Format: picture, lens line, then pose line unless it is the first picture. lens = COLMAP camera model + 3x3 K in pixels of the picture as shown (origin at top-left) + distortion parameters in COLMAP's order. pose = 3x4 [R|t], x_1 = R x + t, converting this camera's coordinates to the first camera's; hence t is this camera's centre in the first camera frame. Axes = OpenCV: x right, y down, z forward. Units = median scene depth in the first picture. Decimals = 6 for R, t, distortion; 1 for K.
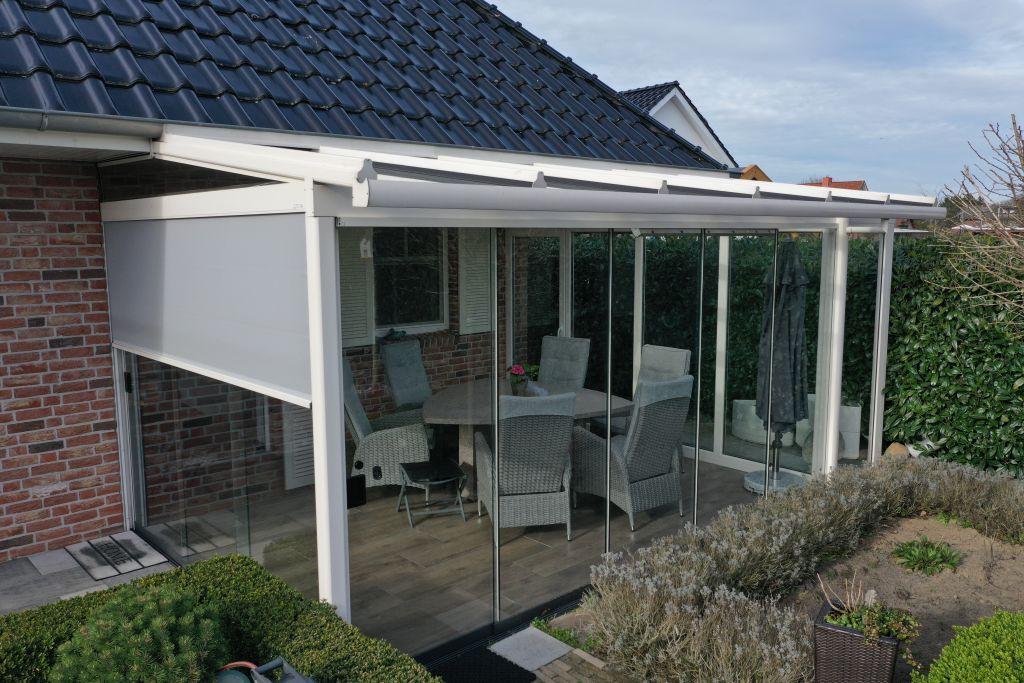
lens RADIAL K [[805.4, 0, 513.3], [0, 805.4, 338.9], [0, 0, 1]] dist [0.005066, -0.004978]
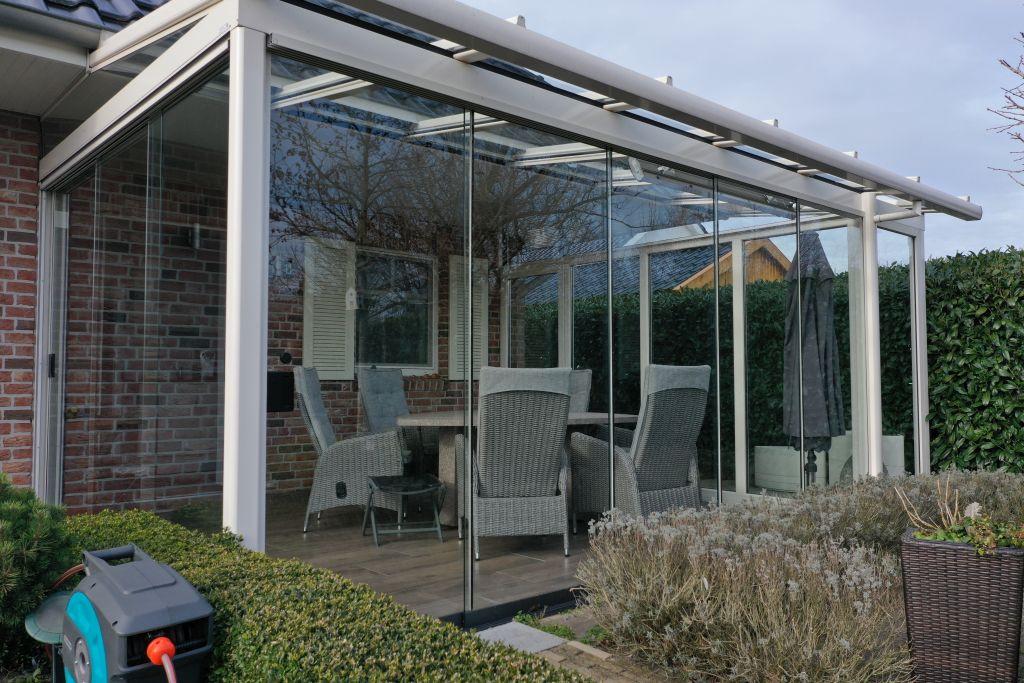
lens RADIAL K [[805.4, 0, 513.1], [0, 805.4, 340.2], [0, 0, 1]] dist [0.005066, -0.004978]
pose [[0.999957, 0.001610, -0.009136, 0.022176], [-0.003219, 0.983859, -0.178917, 0.182870], [0.008700, 0.178939, 0.983822, 0.156264]]
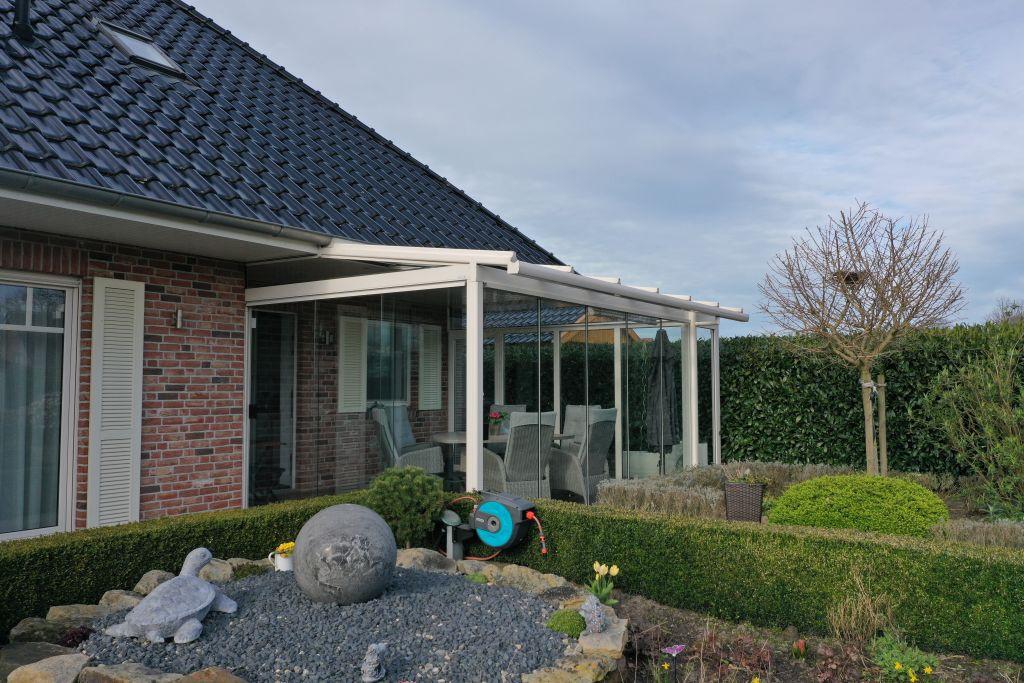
lens RADIAL K [[805.4, 0, 513.4], [0, 805.4, 339.9], [0, 0, 1]] dist [0.005066, -0.004978]
pose [[0.971739, 0.015481, 0.235551, -0.372231], [0.029441, 0.982108, -0.186001, 0.214688], [-0.234216, 0.187679, 0.953897, -0.523456]]
